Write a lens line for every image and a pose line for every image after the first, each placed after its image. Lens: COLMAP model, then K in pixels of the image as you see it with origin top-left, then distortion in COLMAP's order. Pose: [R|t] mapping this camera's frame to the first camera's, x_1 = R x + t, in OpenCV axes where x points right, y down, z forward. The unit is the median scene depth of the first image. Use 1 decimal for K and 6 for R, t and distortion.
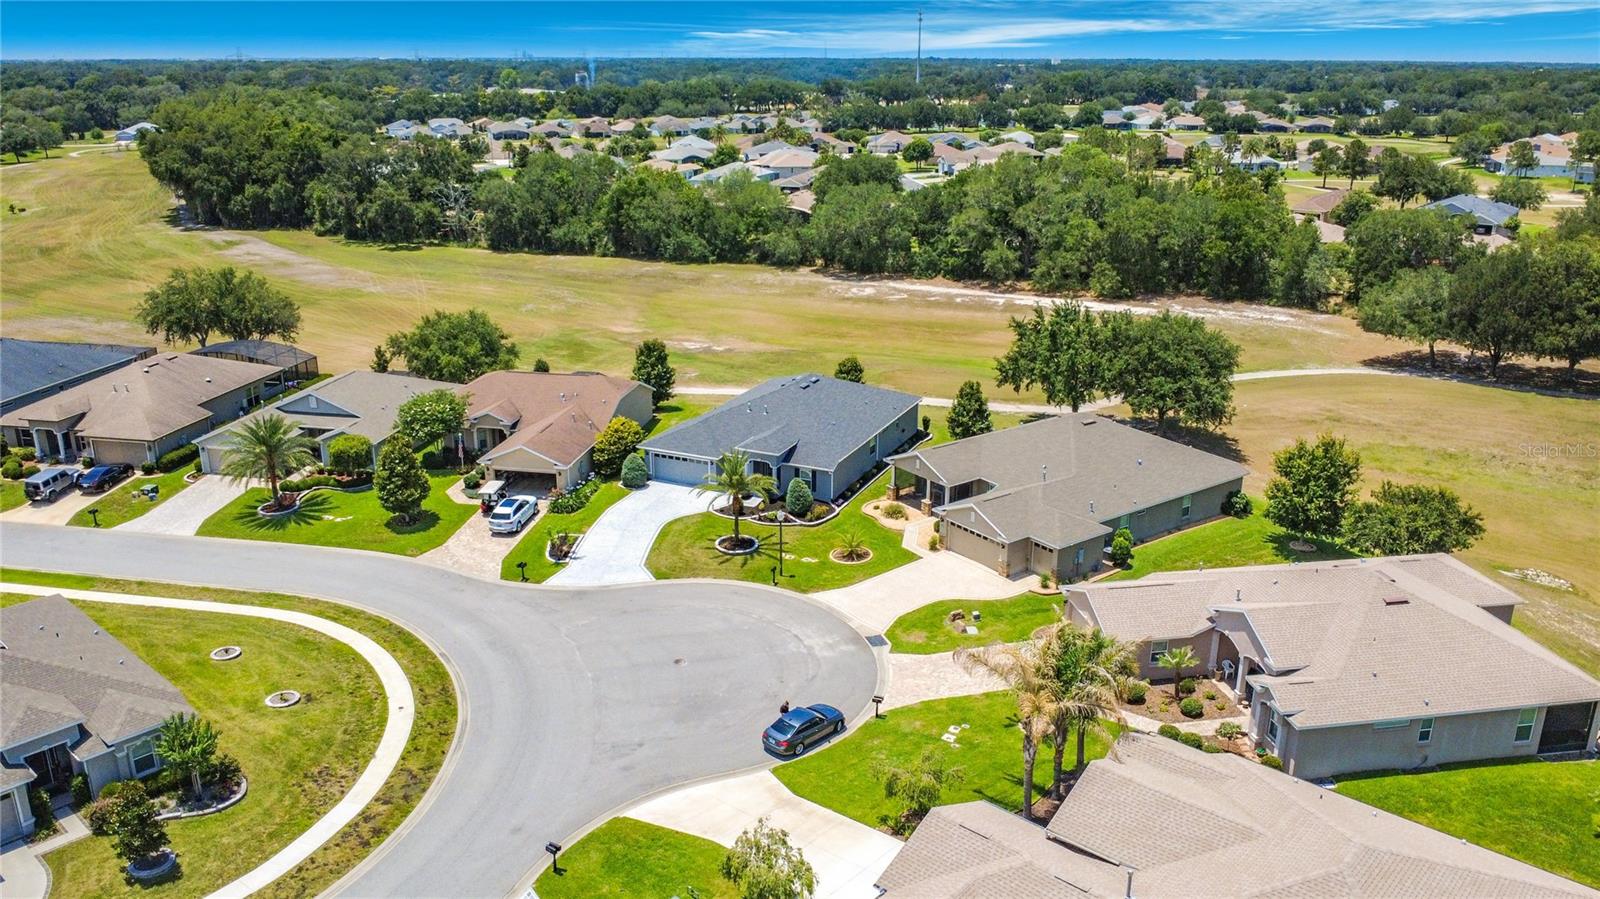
lens RADIAL K [[1167.5, 0, 794.2], [0, 1167.5, 511.7], [0, 0, 1]] dist [-0.012928, -0.002002]
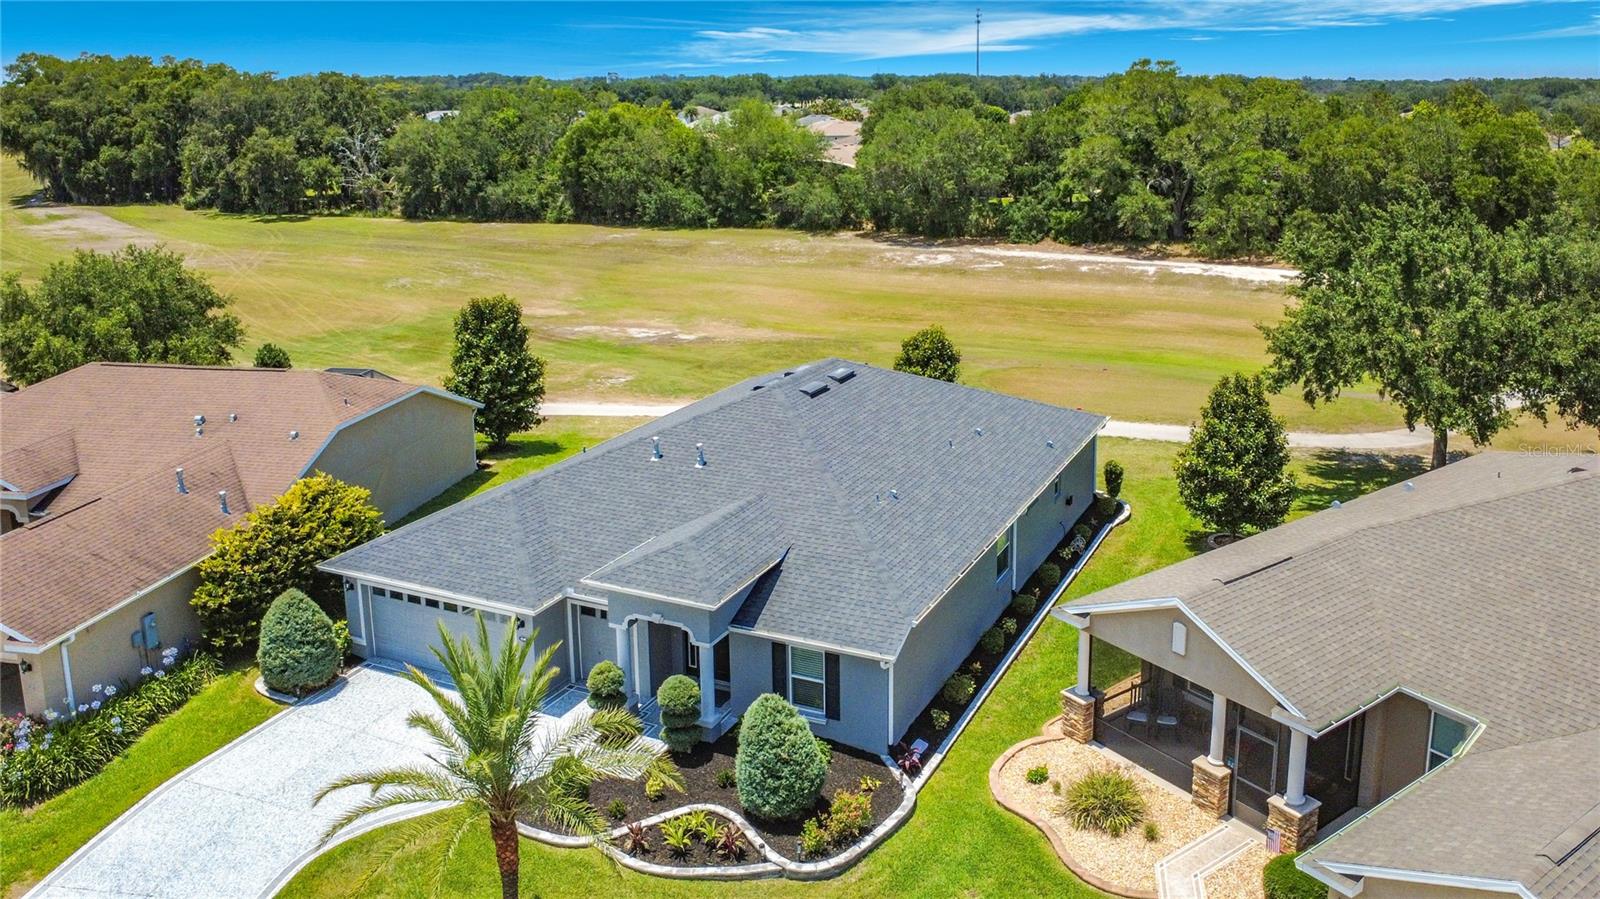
lens RADIAL K [[1257.6, 0, 844.4], [0, 1257.6, 357.2], [0, 0, 1]] dist [-0.062331, 0.007118]
pose [[0.999947, -0.009617, -0.003773, 0.010725], [0.008944, 0.988700, -0.149643, -0.030607], [0.005170, 0.149601, 0.988733, 0.318100]]
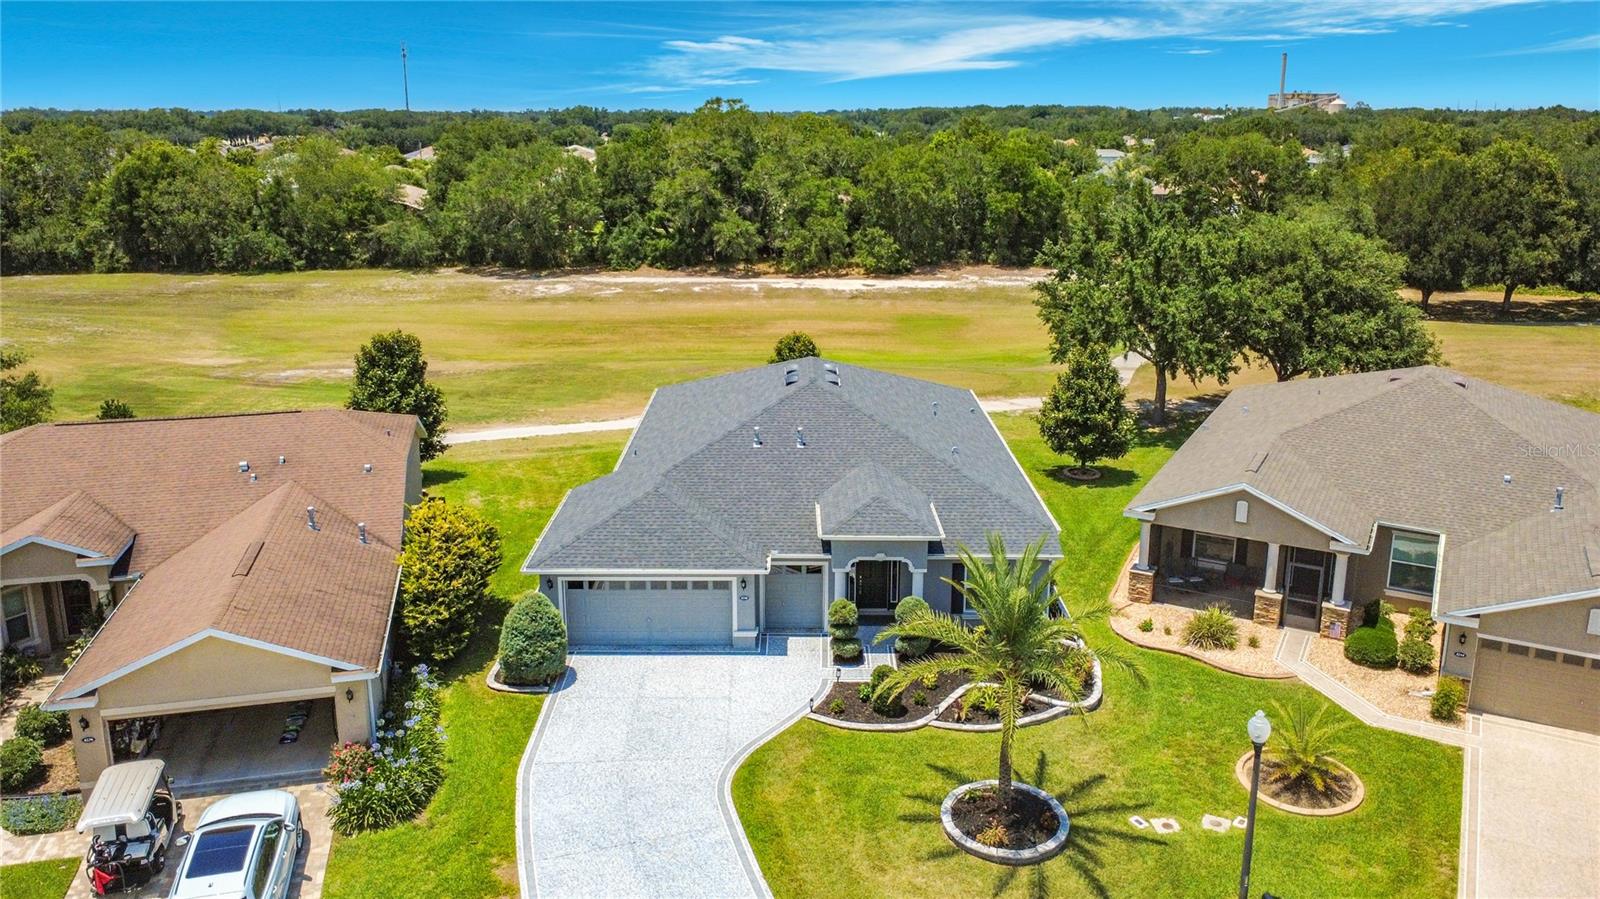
lens RADIAL K [[1193.8, 0, 797.8], [0, 1193.8, 428.3], [0, 0, 1]] dist [-0.001159, 0.004596]
pose [[0.912368, -0.109511, 0.394452, -0.100658], [0.152421, 0.985150, -0.079045, -0.028855], [-0.379938, 0.132241, 0.915511, 0.308425]]
